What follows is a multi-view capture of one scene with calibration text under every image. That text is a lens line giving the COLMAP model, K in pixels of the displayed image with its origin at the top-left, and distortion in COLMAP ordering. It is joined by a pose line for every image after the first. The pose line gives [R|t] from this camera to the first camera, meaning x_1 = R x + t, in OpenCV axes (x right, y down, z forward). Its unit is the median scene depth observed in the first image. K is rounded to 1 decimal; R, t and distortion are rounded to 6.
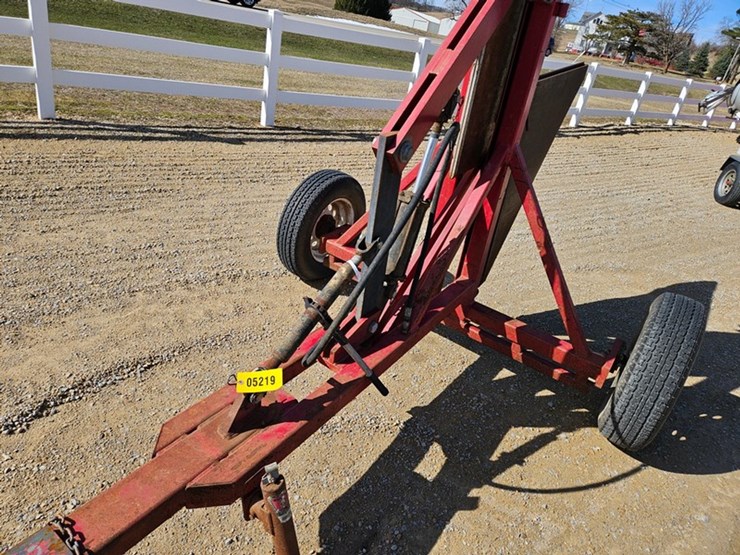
lens RADIAL K [[498.4, 0, 359.8], [0, 498.4, 256.4], [0, 0, 1]] dist [0.069931, -0.049013]
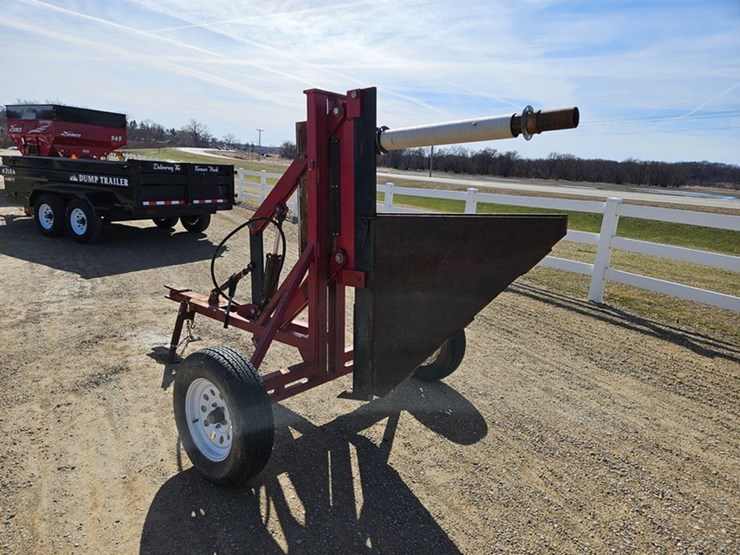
lens RADIAL K [[491.7, 0, 360.7], [0, 491.7, 273.6], [0, 0, 1]] dist [0.075364, -0.057015]
pose [[-0.089114, 0.034276, -0.995431, 0.700502], [-0.492904, 0.866933, 0.073978, -0.126028], [0.865508, 0.497245, -0.060361, 0.498188]]
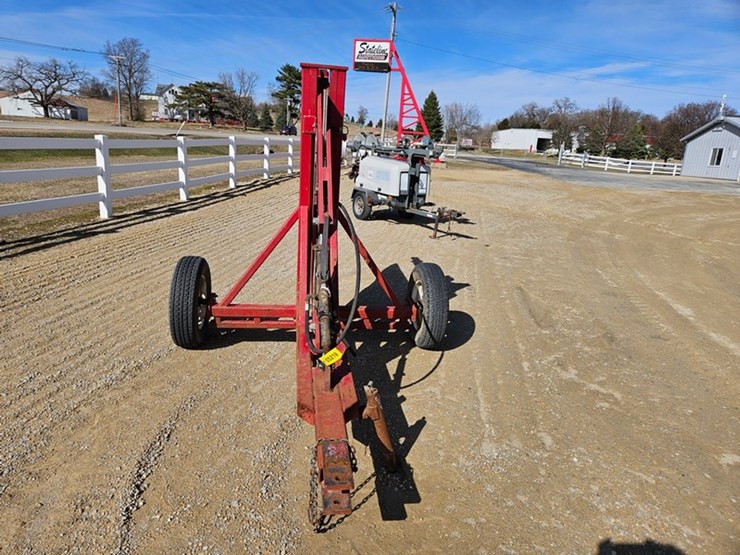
lens RADIAL K [[491.7, 0, 356.2], [0, 491.7, 275.9], [0, 0, 1]] dist [0.075364, -0.057015]
pose [[0.733379, -0.296895, 0.611563, -0.294189], [0.344415, 0.937865, 0.042286, -0.017618], [-0.586118, 0.179620, 0.790065, -0.127477]]
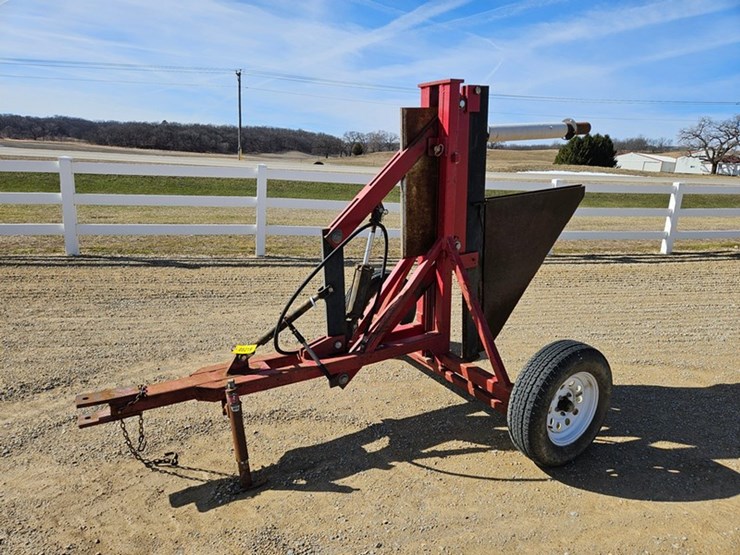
lens RADIAL K [[491.7, 0, 371.1], [0, 491.7, 275.2], [0, 0, 1]] dist [0.075364, -0.057015]
pose [[0.913113, -0.031001, -0.406527, 0.272158], [-0.071352, 0.969566, -0.234204, 0.101322], [0.401415, 0.242861, 0.883111, -0.146306]]
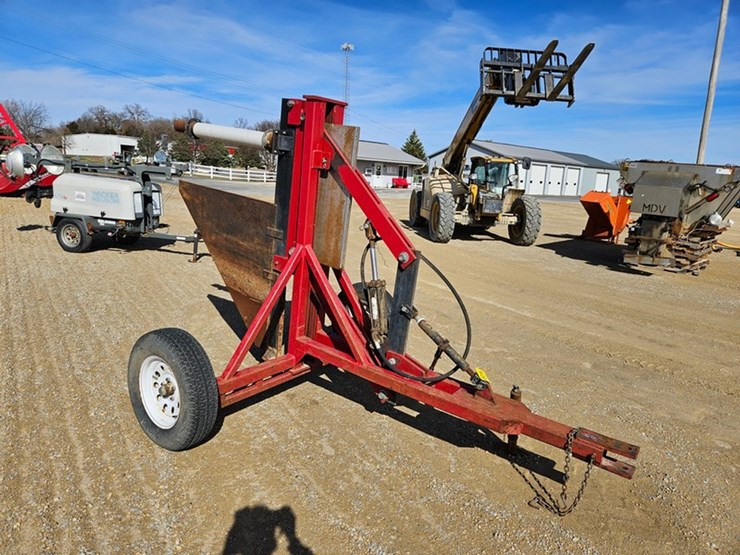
lens RADIAL K [[491.7, 0, 368.0], [0, 491.7, 280.0], [0, 0, 1]] dist [0.075364, -0.057015]
pose [[0.038181, -0.371780, 0.927535, -0.495069], [0.377955, 0.864630, 0.331007, -0.234838], [-0.925036, 0.337928, 0.173528, 0.250093]]
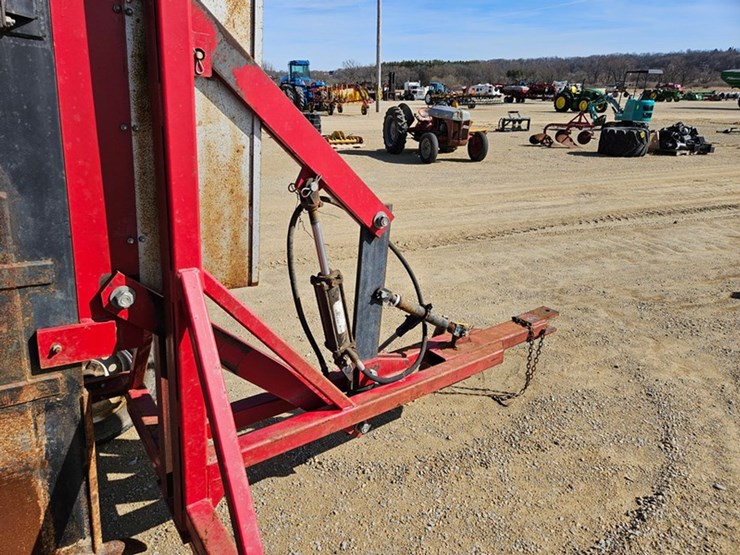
lens RADIAL K [[491.7, 0, 360.8], [0, 491.7, 274.3], [0, 0, 1]] dist [0.075364, -0.057015]
pose [[-0.932195, -0.278284, 0.231455, -0.062697], [-0.020166, 0.678390, 0.734425, -0.290435], [-0.361395, 0.679960, -0.638003, 0.549662]]
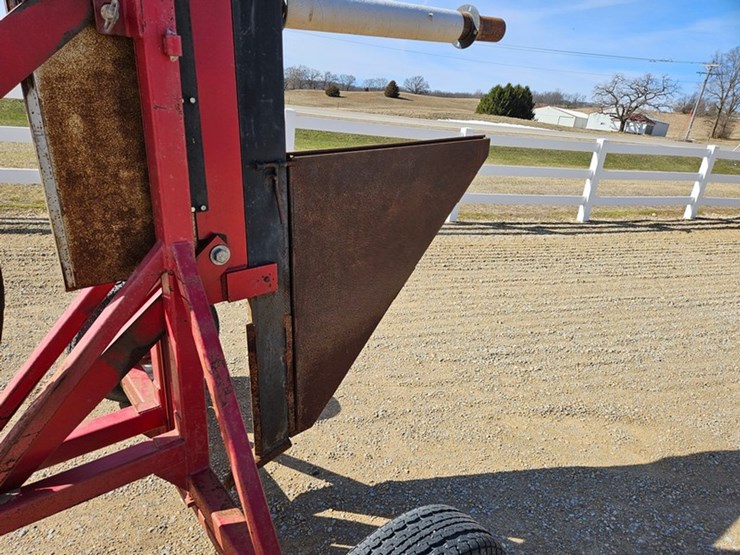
lens RADIAL K [[491.7, 0, 362.8], [0, 491.7, 281.5], [0, 0, 1]] dist [0.075364, -0.057015]
pose [[0.961252, 0.025262, -0.274510, 0.280627], [-0.061856, 0.990166, -0.125481, -0.039547], [0.268640, 0.137599, 0.953362, 0.180575]]
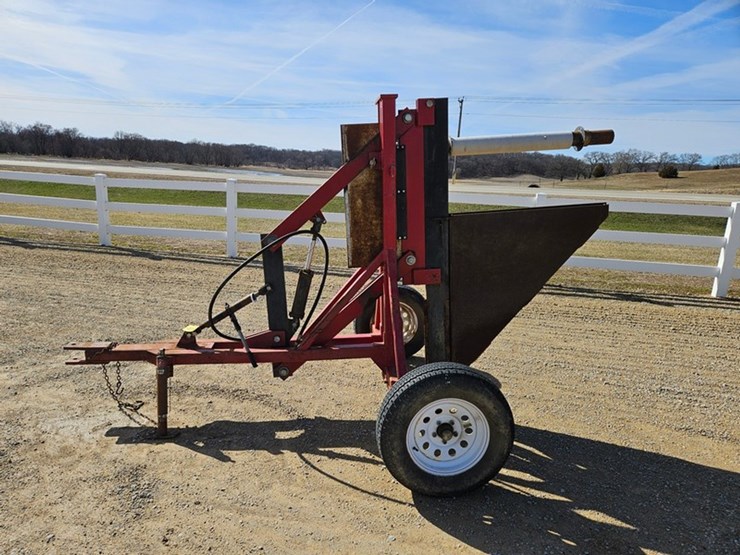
lens RADIAL K [[491.7, 0, 359.9], [0, 491.7, 284.3], [0, 0, 1]] dist [0.075364, -0.057015]
pose [[0.638065, 0.029425, -0.769420, 0.551072], [-0.264944, 0.946641, -0.183510, 0.071057], [0.722965, 0.320944, 0.611814, 0.022497]]
